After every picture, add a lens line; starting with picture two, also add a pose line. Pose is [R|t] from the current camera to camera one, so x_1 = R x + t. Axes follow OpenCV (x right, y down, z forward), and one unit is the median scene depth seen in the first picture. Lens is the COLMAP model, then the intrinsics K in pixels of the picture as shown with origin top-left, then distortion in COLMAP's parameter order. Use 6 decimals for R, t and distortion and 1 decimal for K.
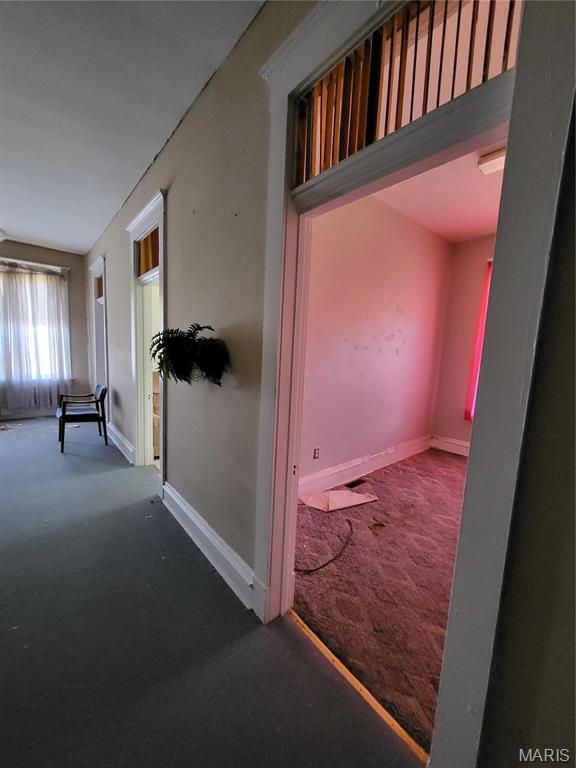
lens RADIAL K [[302.3, 0, 287.5], [0, 302.3, 385.2], [0, 0, 1]] dist [0.002262, 0.000335]
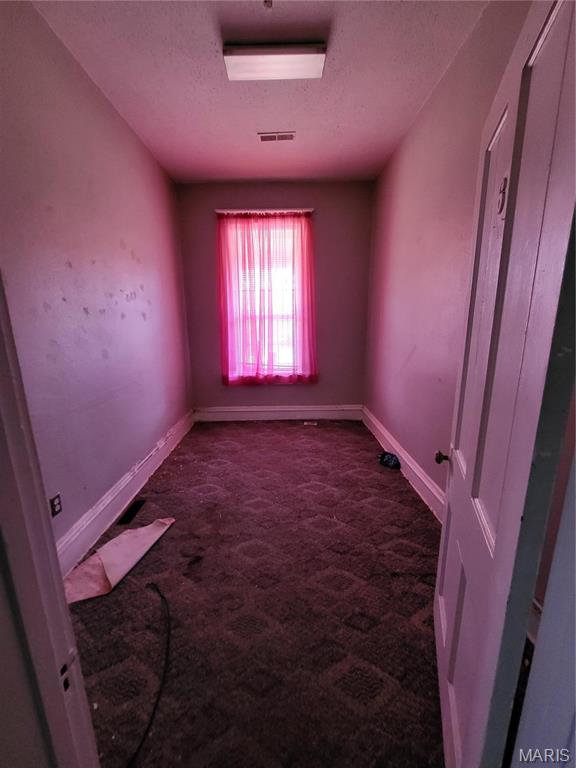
lens RADIAL K [[302.3, 0, 288.1], [0, 302.3, 386.0], [0, 0, 1]] dist [0.002262, 0.000335]
pose [[0.635678, -0.215760, 0.741189, 0.000112], [0.131784, 0.976383, 0.171200, -0.030744], [-0.760622, -0.011152, 0.649099, 0.307281]]
